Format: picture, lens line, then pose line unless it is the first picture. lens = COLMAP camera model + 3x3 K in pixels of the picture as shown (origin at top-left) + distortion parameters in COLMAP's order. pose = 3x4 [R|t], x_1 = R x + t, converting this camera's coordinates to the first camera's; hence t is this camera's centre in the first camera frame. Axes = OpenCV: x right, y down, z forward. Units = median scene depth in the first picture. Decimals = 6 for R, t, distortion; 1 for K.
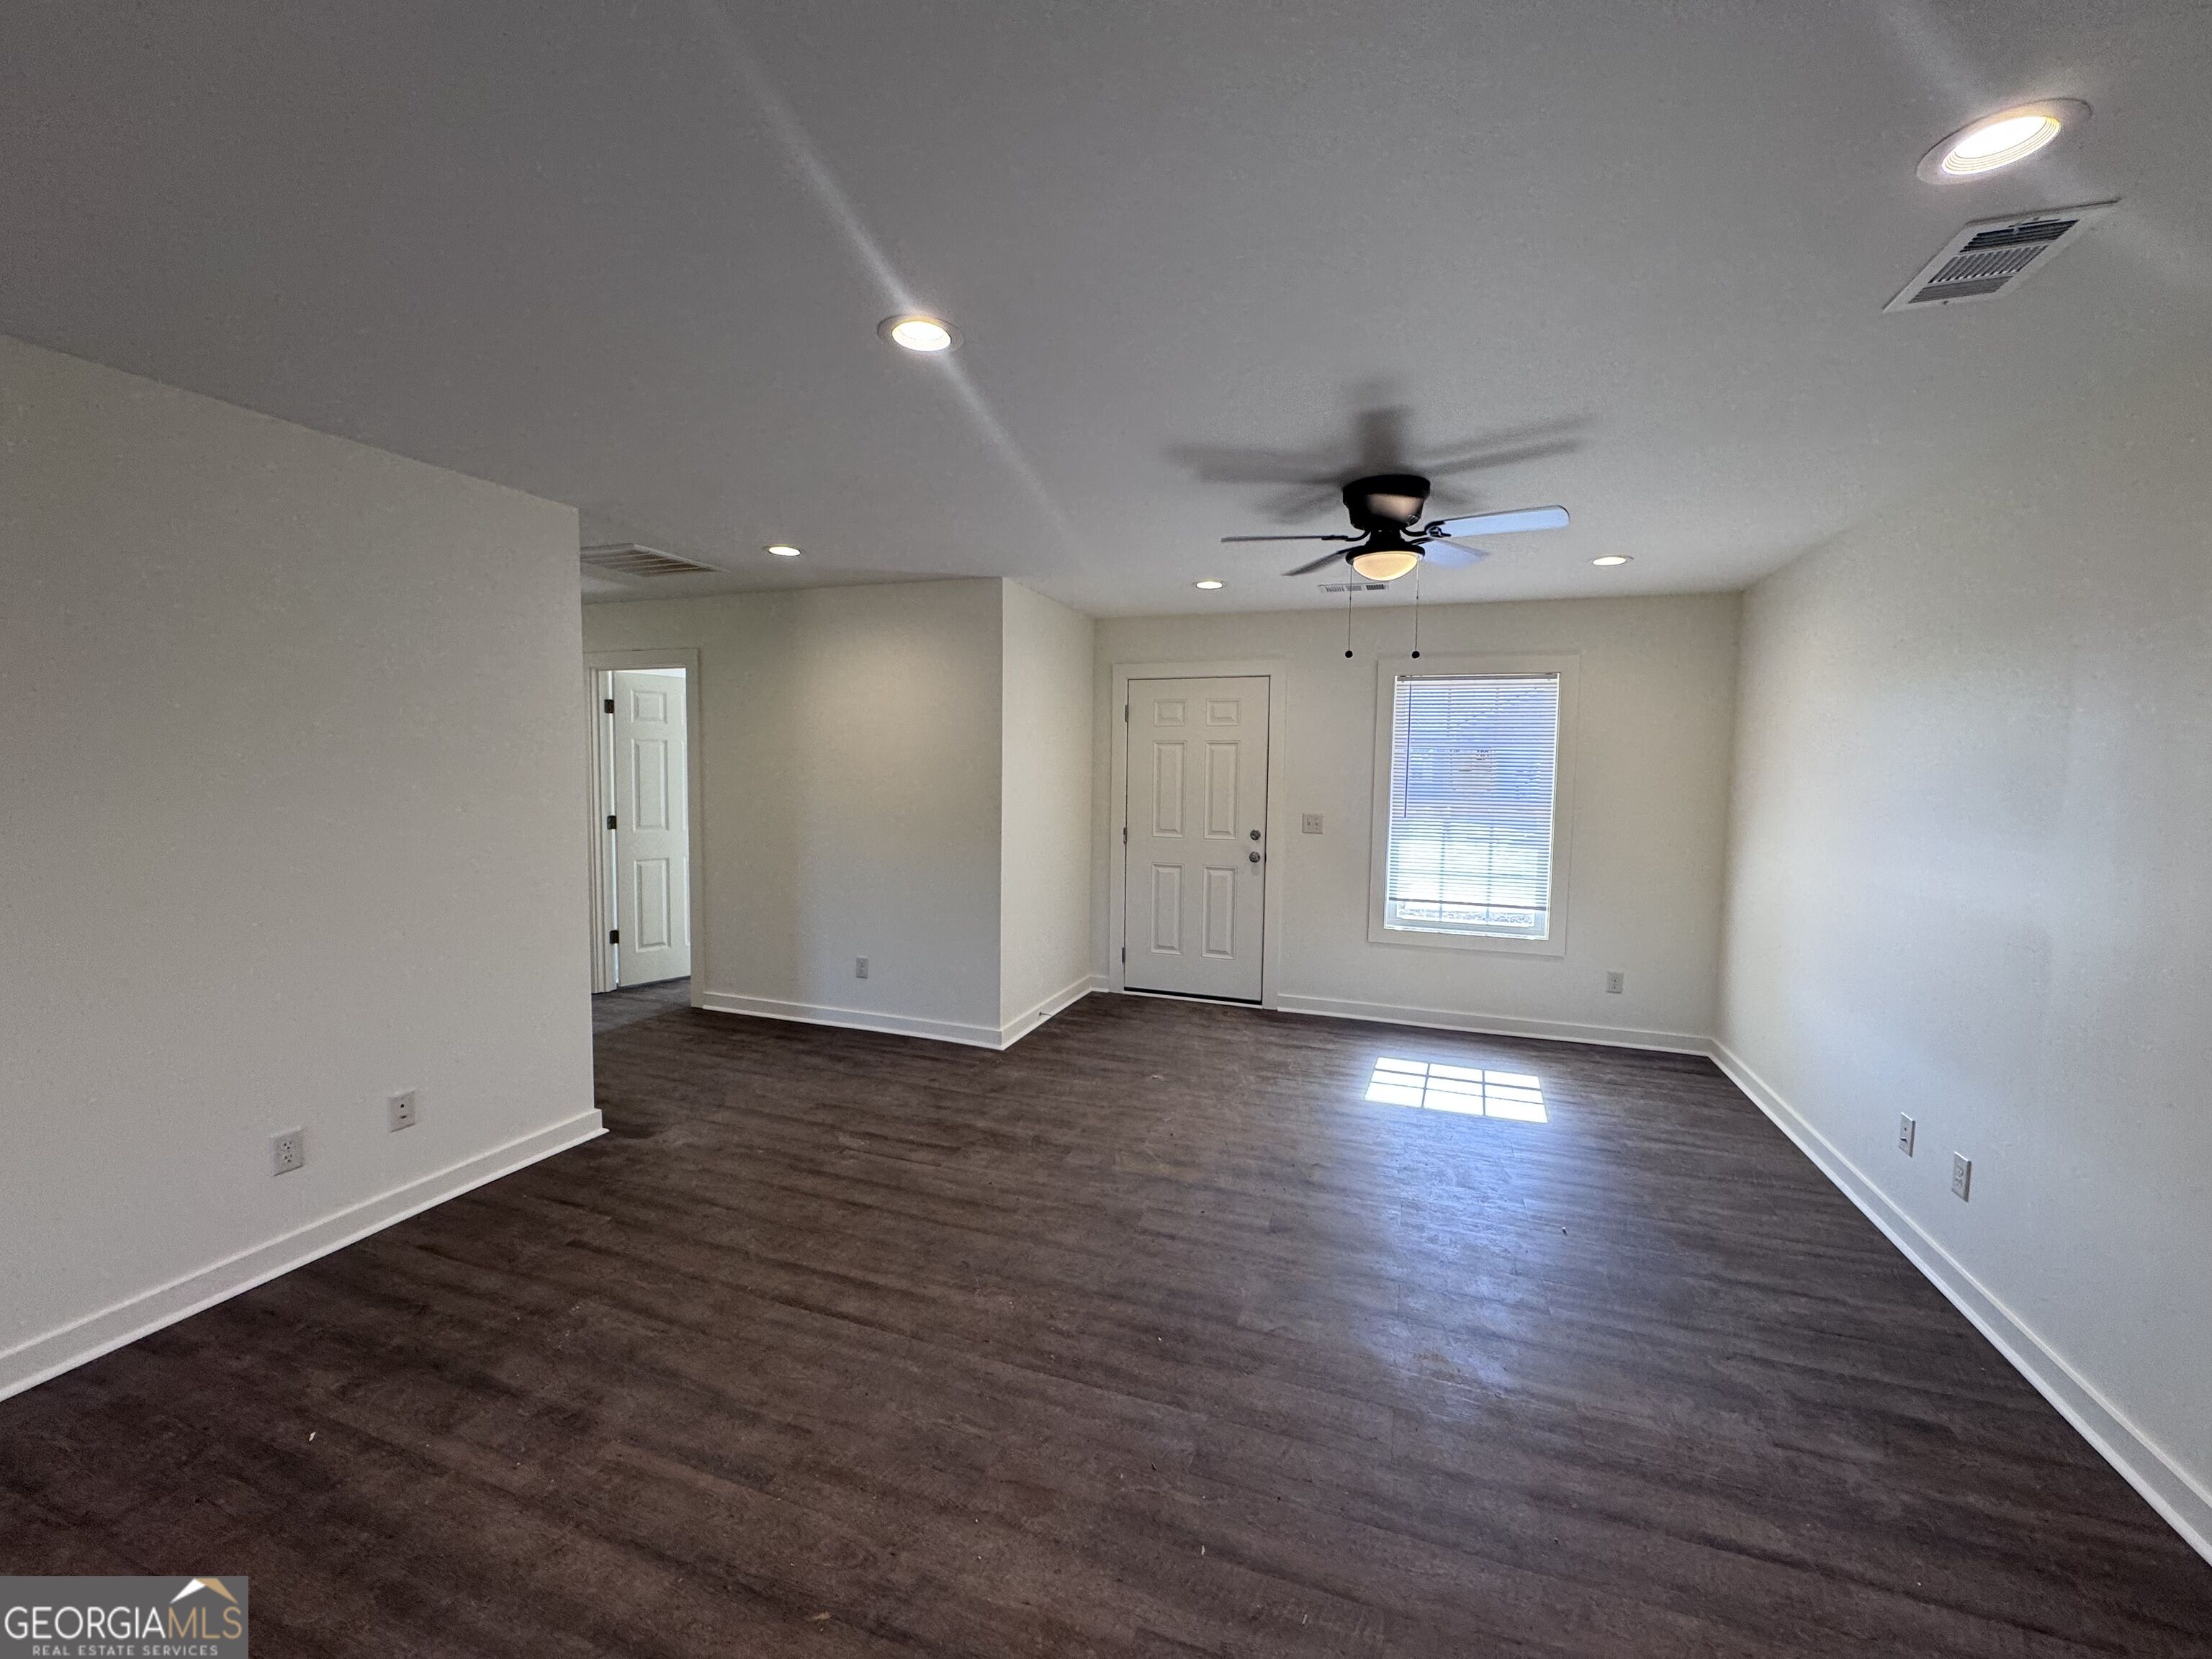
lens RADIAL K [[886.4, 0, 1103.4], [0, 886.4, 829.0], [0, 0, 1]] dist [-0.002755, -0.000612]
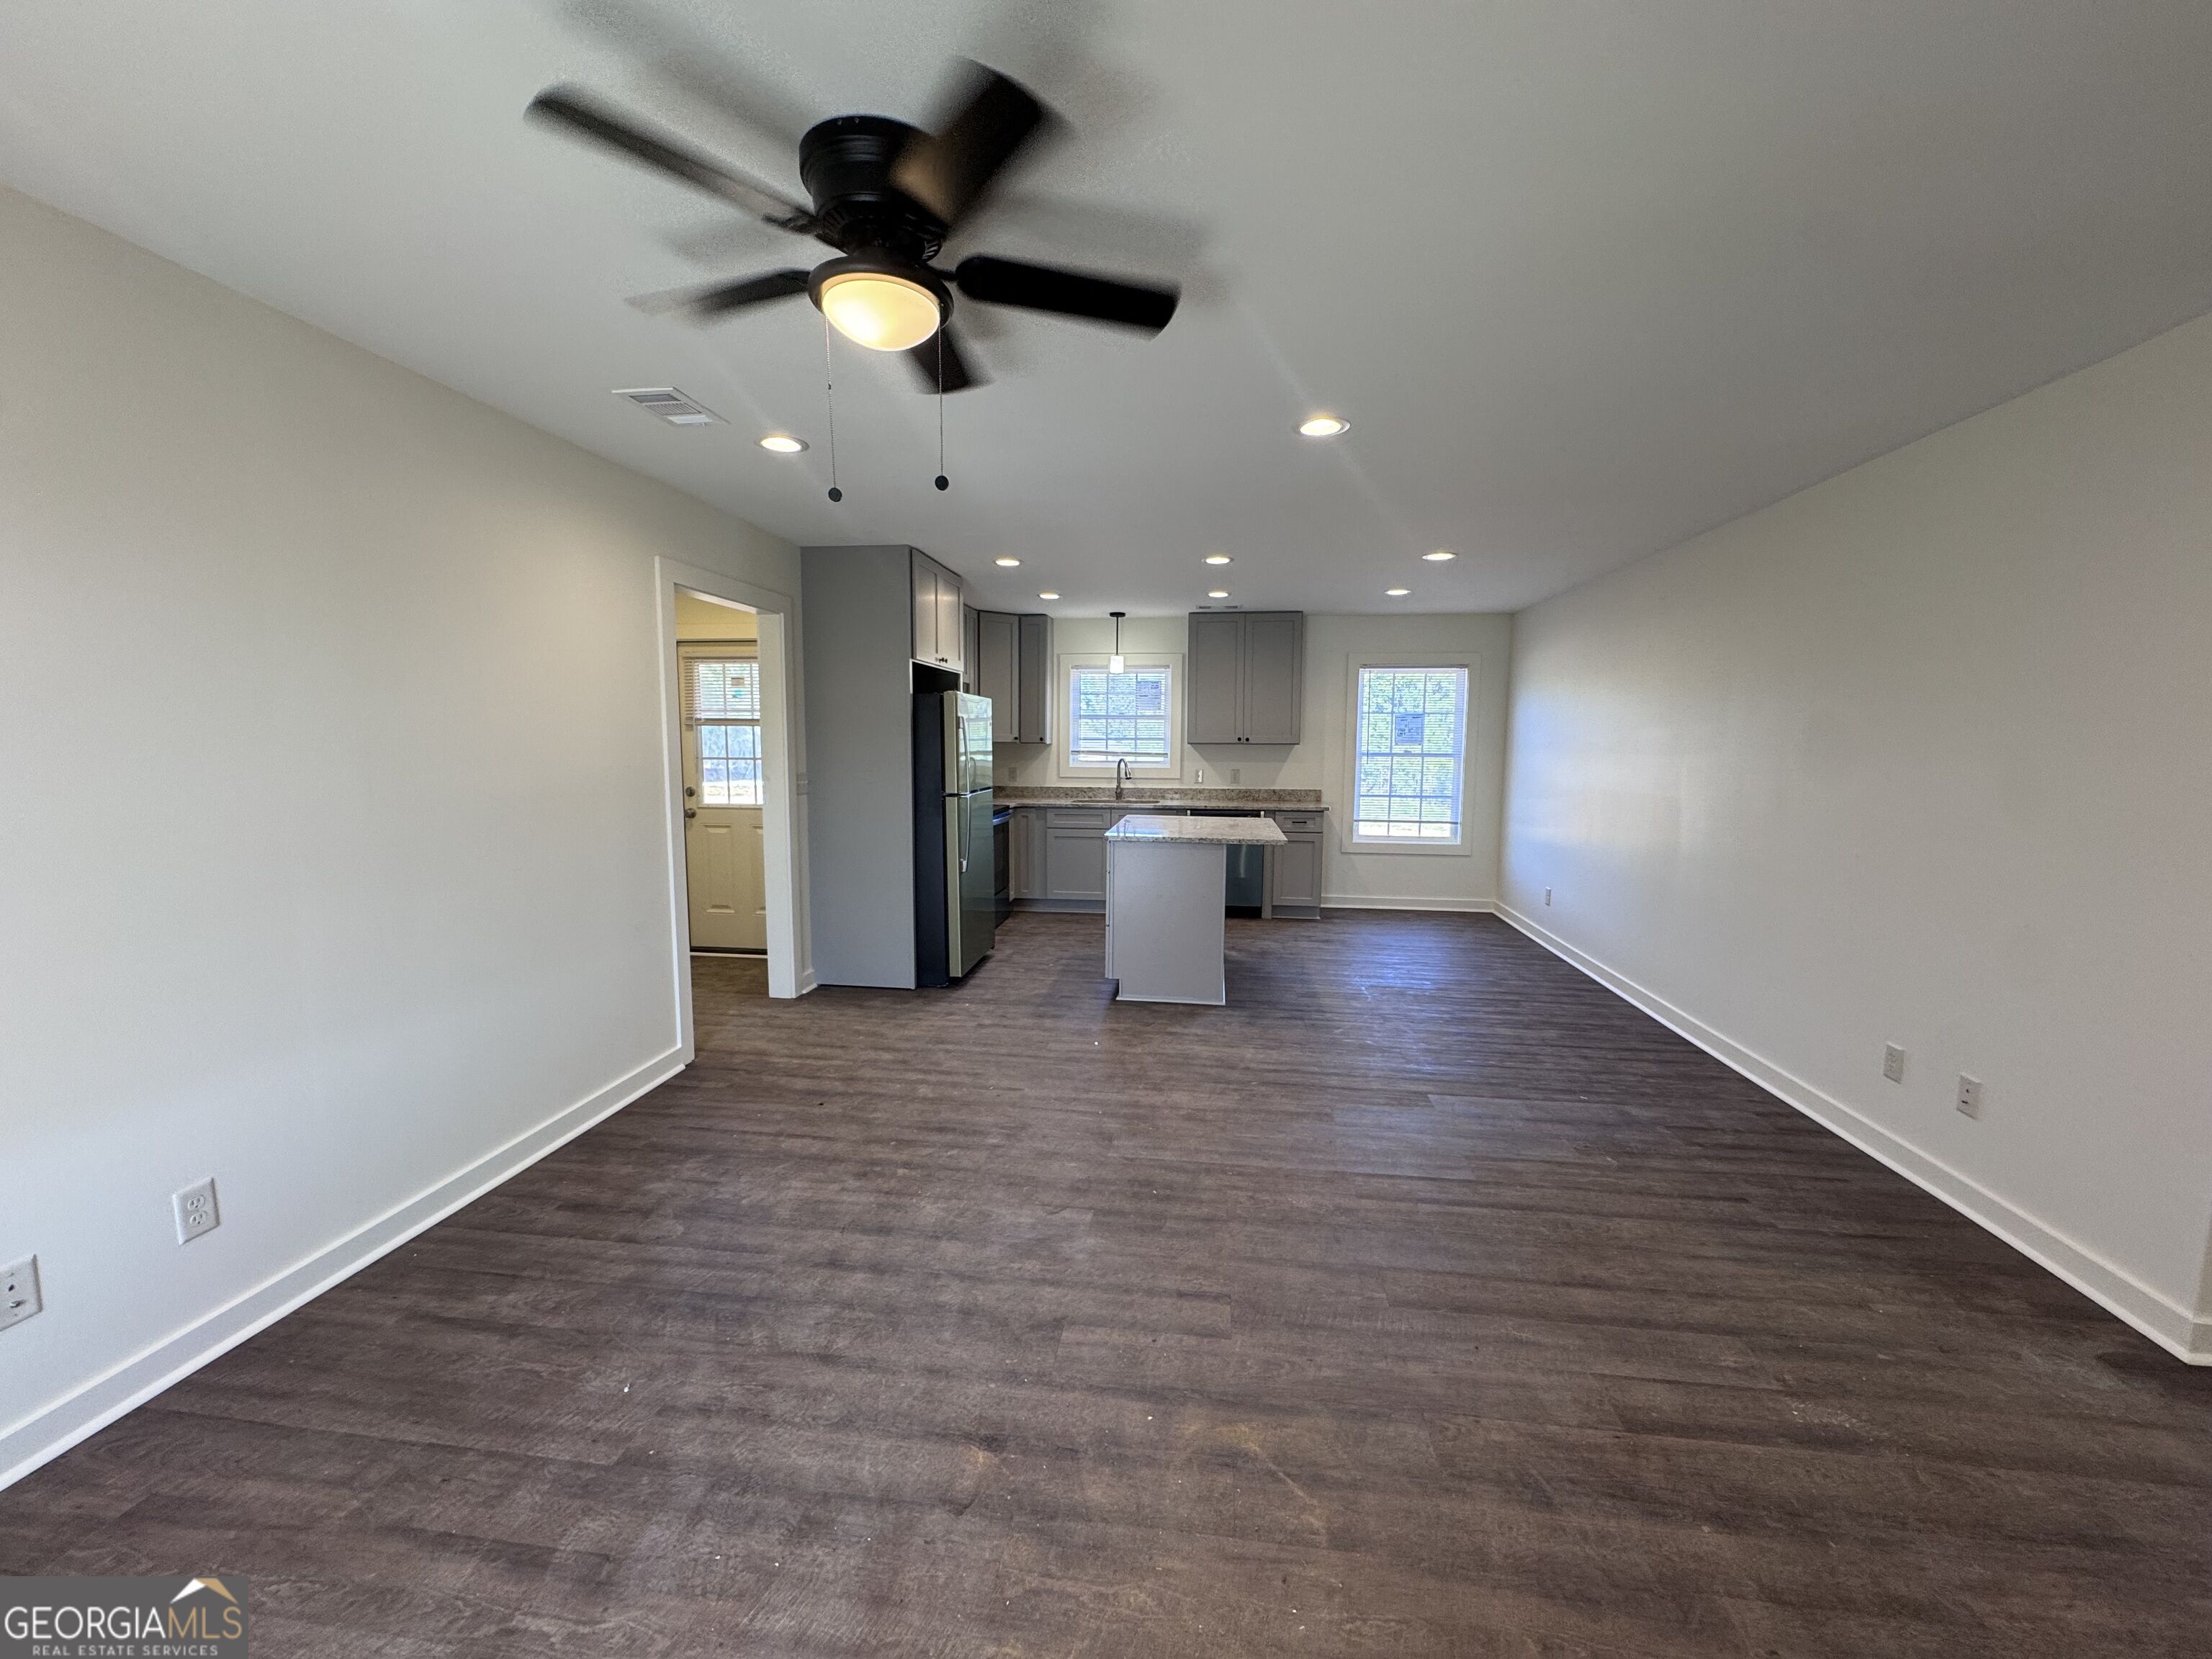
lens RADIAL K [[886.4, 0, 1102.0], [0, 886.4, 825.3], [0, 0, 1]] dist [-0.002755, -0.000612]
pose [[-0.977319, 0.000083, -0.211773, 0.274125], [-0.035967, 0.985407, 0.166370, -0.080221], [0.208696, 0.170214, -0.963054, 1.450499]]
